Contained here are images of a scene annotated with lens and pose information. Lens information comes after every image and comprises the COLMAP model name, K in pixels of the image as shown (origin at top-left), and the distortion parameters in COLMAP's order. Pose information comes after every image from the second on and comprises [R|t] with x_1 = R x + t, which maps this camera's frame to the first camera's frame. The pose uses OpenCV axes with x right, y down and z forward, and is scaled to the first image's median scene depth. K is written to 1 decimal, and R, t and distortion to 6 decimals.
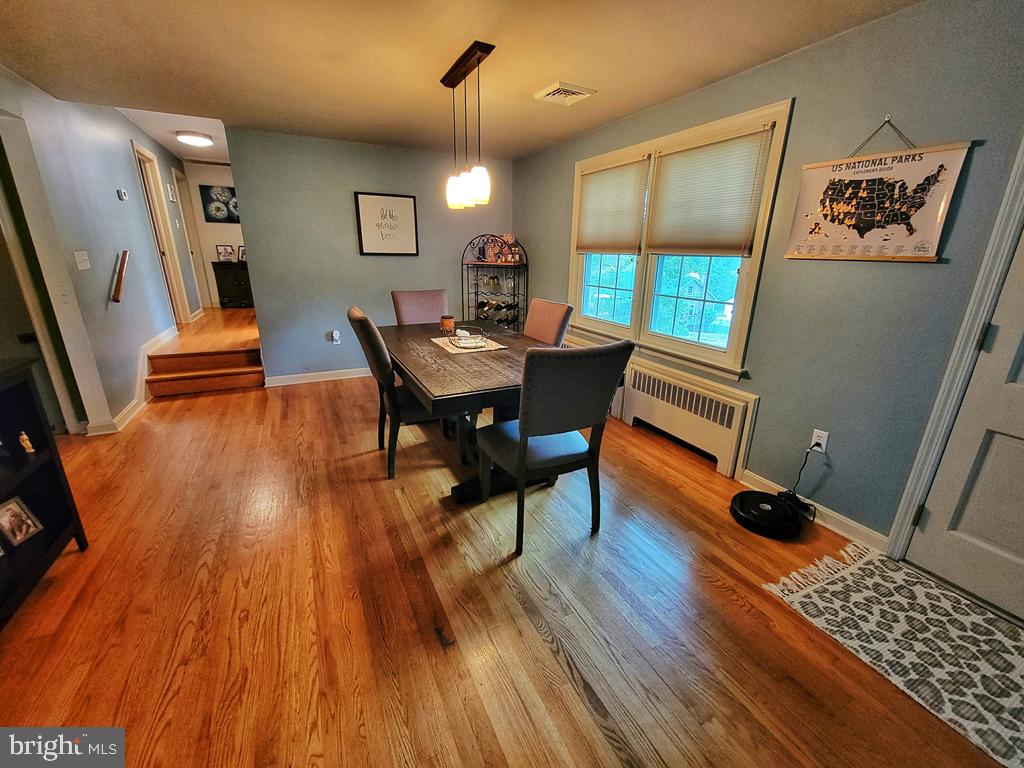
lens RADIAL K [[418.0, 0, 516.2], [0, 418.0, 385.3], [0, 0, 1]] dist [0.003965, -0.000408]
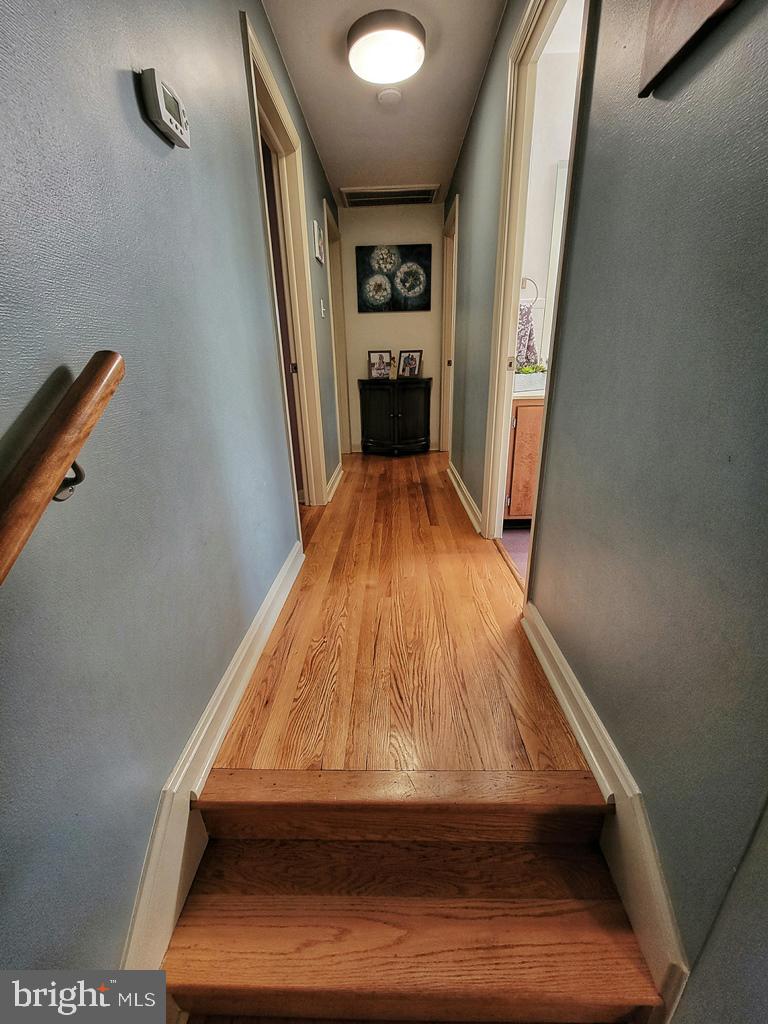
lens RADIAL K [[418.0, 0, 383.3], [0, 418.0, 515.9], [0, 0, 1]] dist [0.003965, -0.000408]
pose [[0.876820, 0.128762, -0.463256, -0.569924], [-0.103939, 0.991454, 0.078846, -0.219438], [0.469449, -0.020983, 0.882710, 0.696680]]
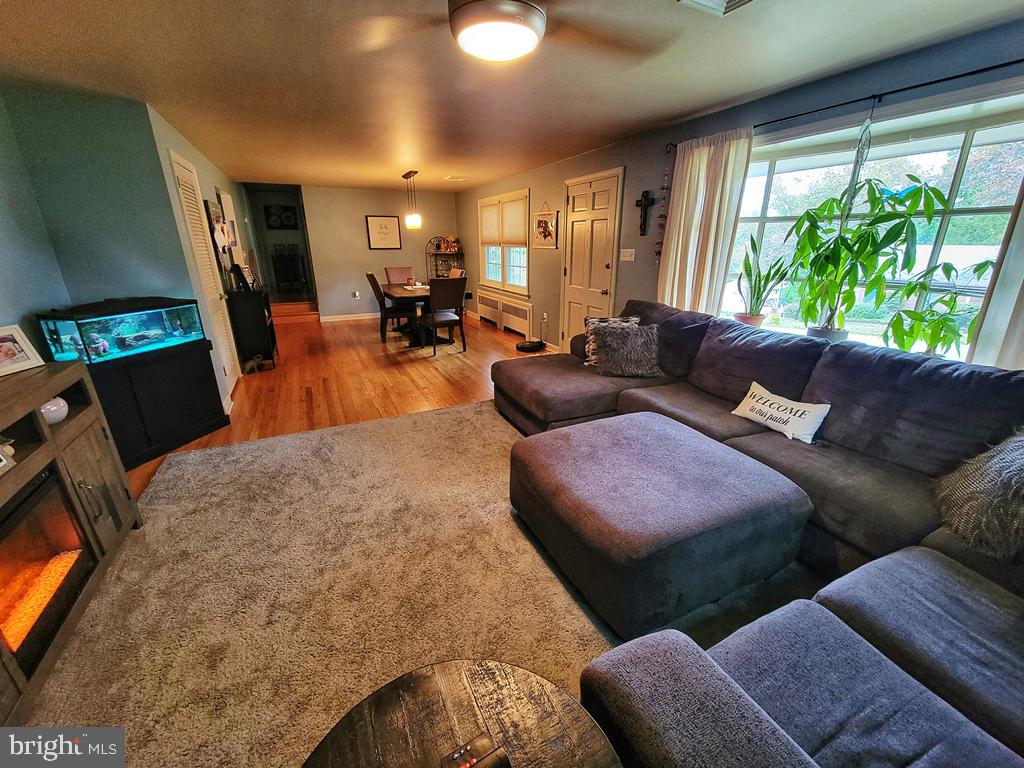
lens RADIAL K [[418.0, 0, 517.4], [0, 418.0, 384.0], [0, 0, 1]] dist [0.003965, -0.000408]
pose [[0.999805, -0.014024, -0.013884, 0.267771], [0.014256, 0.999757, 0.016793, 0.233764], [0.013645, -0.016988, 0.999763, -0.757765]]
